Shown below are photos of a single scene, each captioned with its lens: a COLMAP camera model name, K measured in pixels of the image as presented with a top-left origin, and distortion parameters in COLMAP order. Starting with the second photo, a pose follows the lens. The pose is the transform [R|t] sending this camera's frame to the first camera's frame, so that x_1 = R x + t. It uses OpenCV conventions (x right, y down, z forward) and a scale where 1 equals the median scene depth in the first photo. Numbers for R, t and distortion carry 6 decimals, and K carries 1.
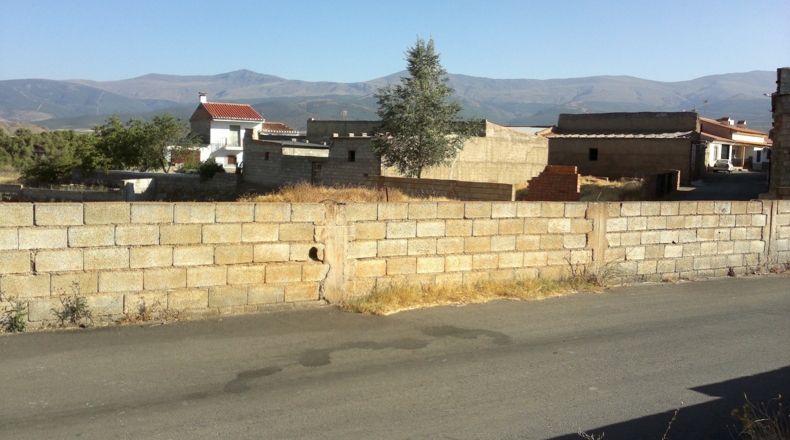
lens RADIAL K [[719.8, 0, 395.0], [0, 719.8, 220.0], [0, 0, 1]] dist [0.007891, -0.102135]
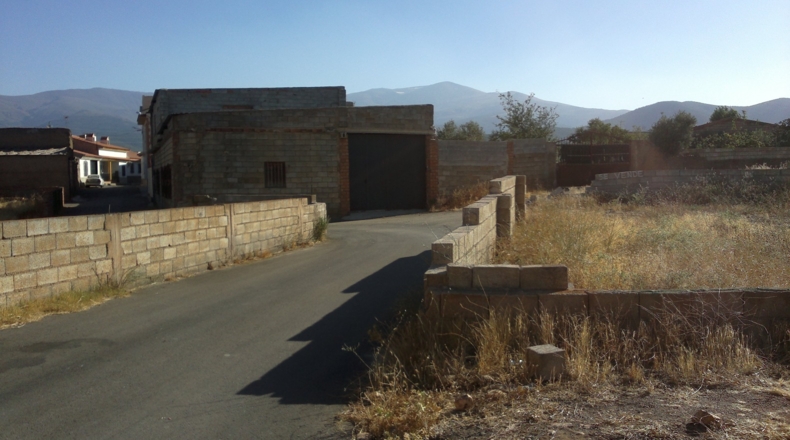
lens RADIAL K [[719.8, 0, 395.0], [0, 719.8, 220.0], [0, 0, 1]] dist [0.007891, -0.102135]
pose [[0.673592, -0.077362, 0.735044, -0.203470], [0.093614, 0.995428, 0.018980, 0.003134], [-0.733151, 0.056025, 0.677754, -0.030834]]
